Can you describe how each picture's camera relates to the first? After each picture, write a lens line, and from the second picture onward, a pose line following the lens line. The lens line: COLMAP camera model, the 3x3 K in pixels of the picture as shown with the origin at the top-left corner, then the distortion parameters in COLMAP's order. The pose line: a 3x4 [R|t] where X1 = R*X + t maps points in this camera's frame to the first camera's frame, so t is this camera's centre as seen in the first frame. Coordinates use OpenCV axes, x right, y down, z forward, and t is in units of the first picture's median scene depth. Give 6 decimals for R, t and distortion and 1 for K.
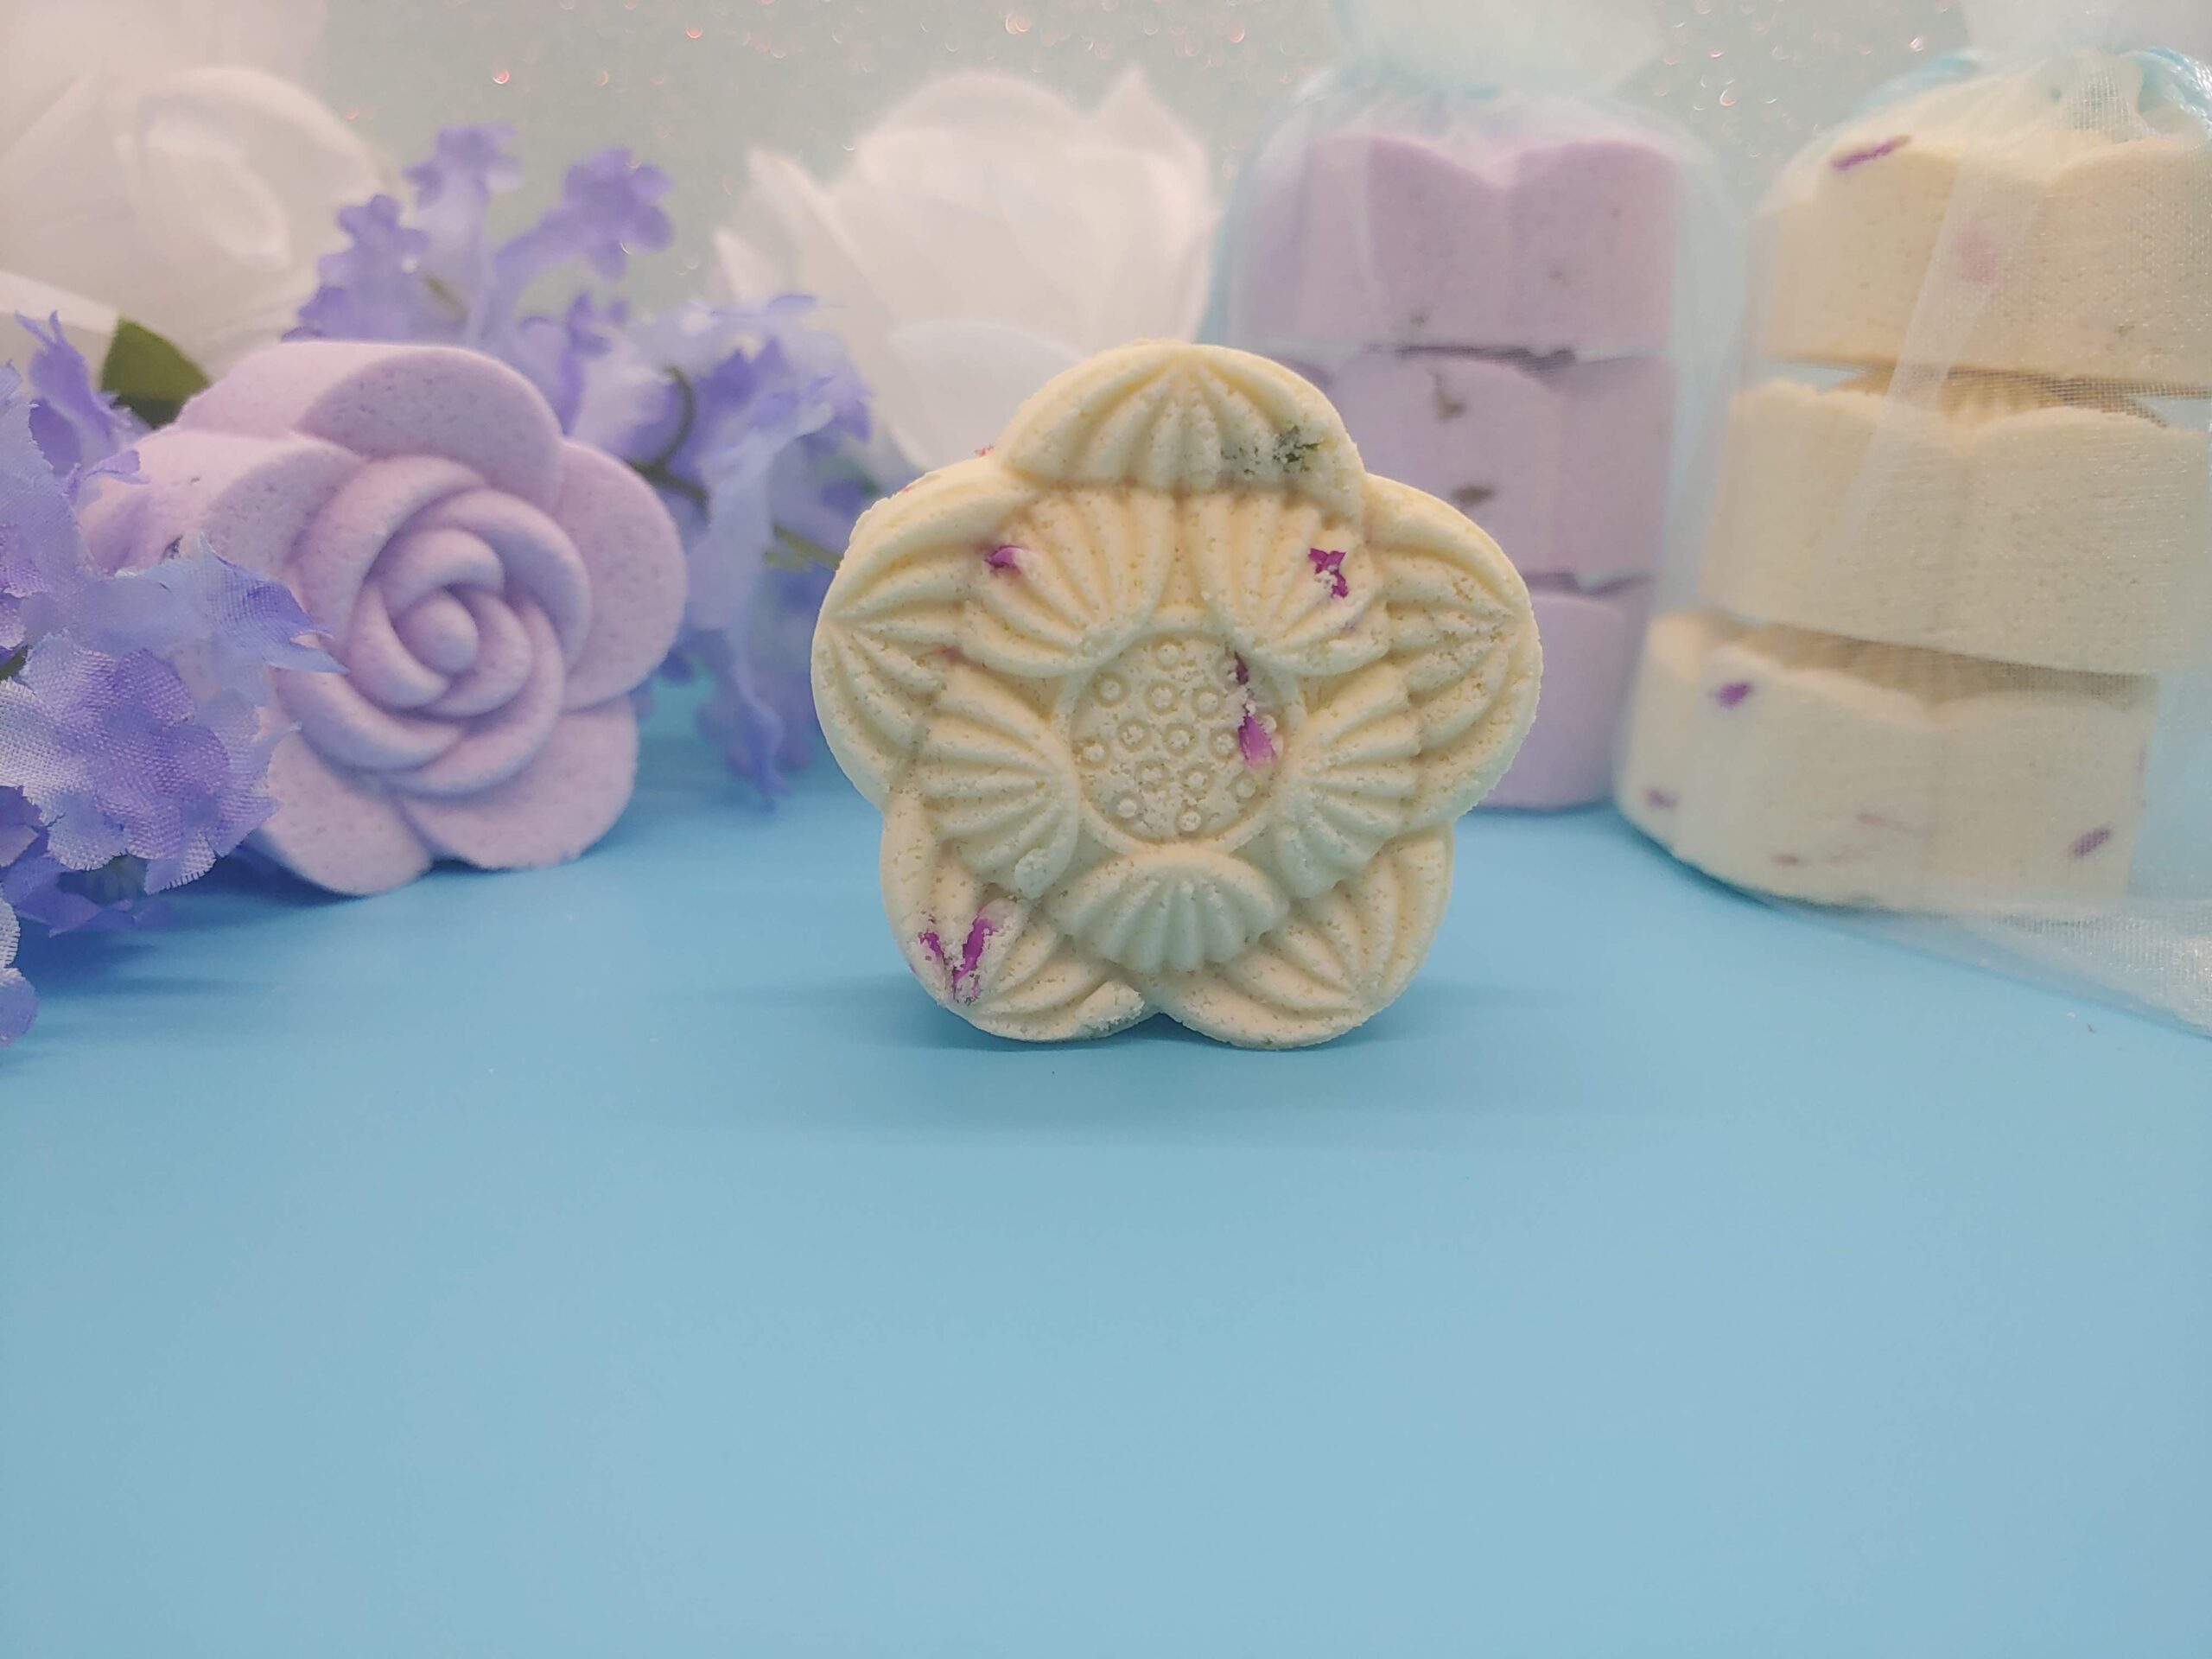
lens RADIAL K [[1779.3, 0, 1096.7], [0, 1779.3, 817.1], [0, 0, 1]] dist [-0.014092, -0.006087]
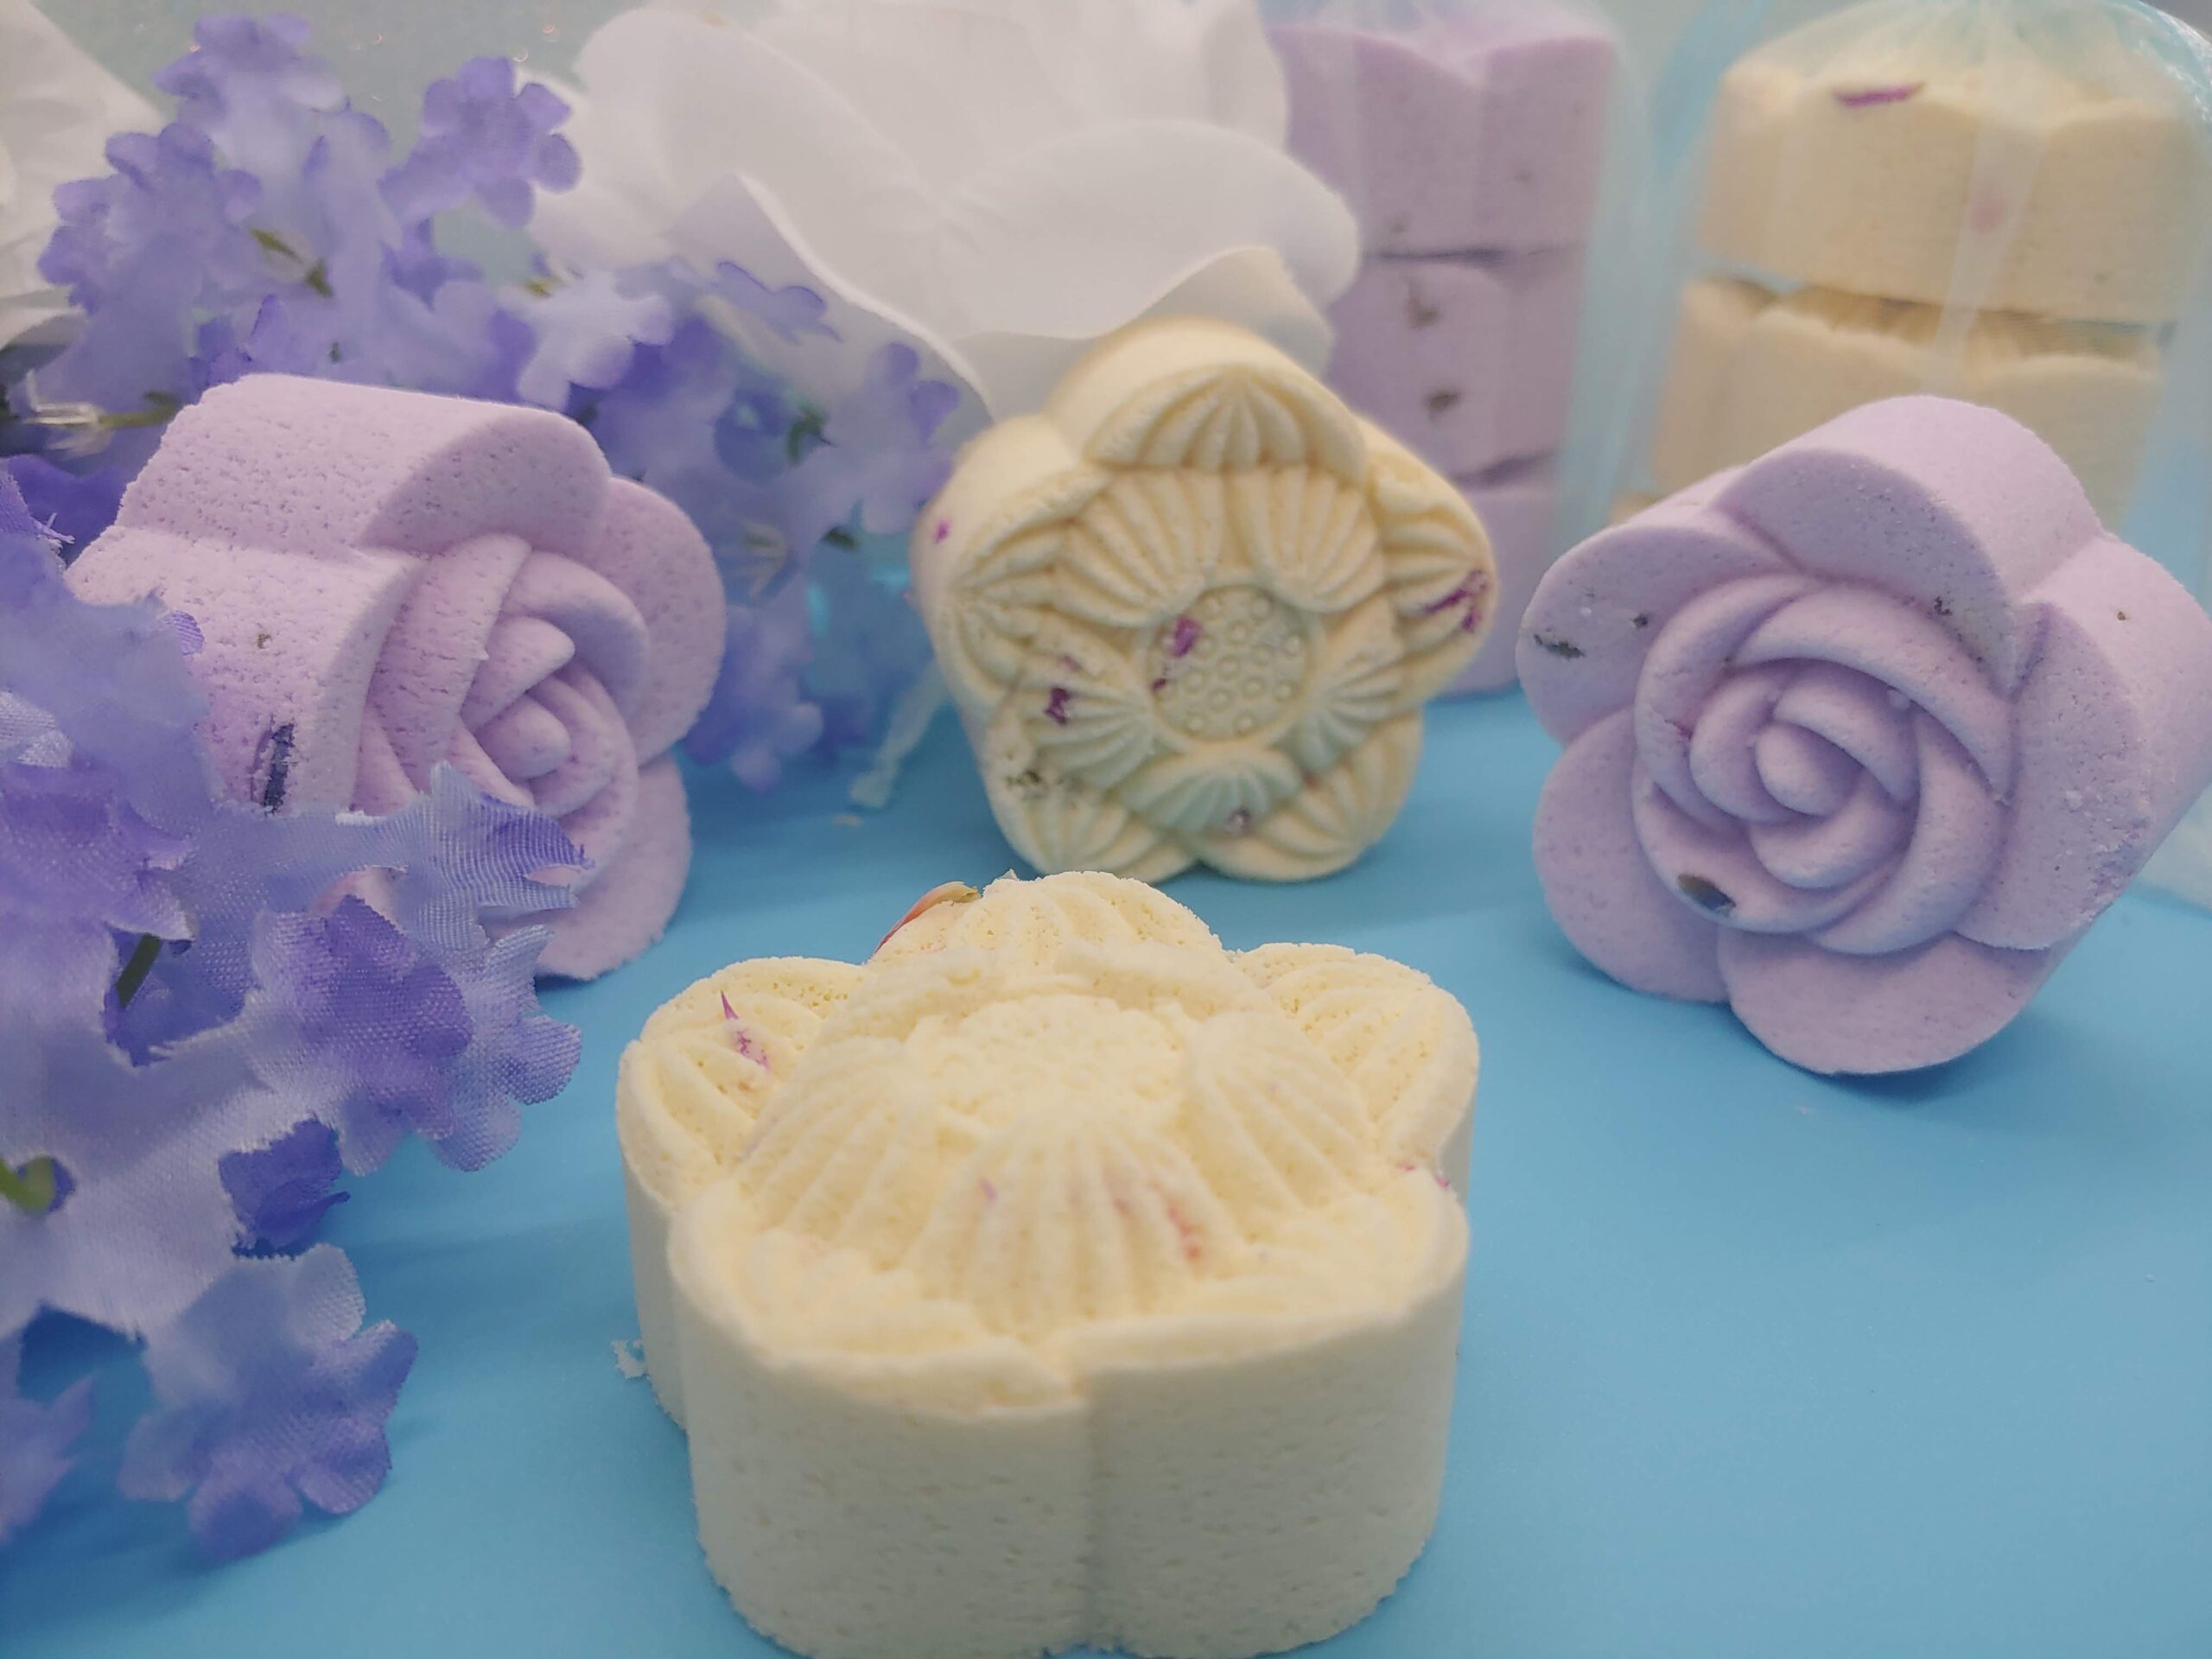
lens RADIAL K [[1779.3, 0, 1145.1], [0, 1779.3, 811.2], [0, 0, 1]] dist [-0.014092, -0.006087]
pose [[0.930710, -0.165109, 0.326371, -0.357357], [0.097214, 0.971886, 0.214445, -0.212727], [-0.352602, -0.167858, 0.920595, 0.103863]]
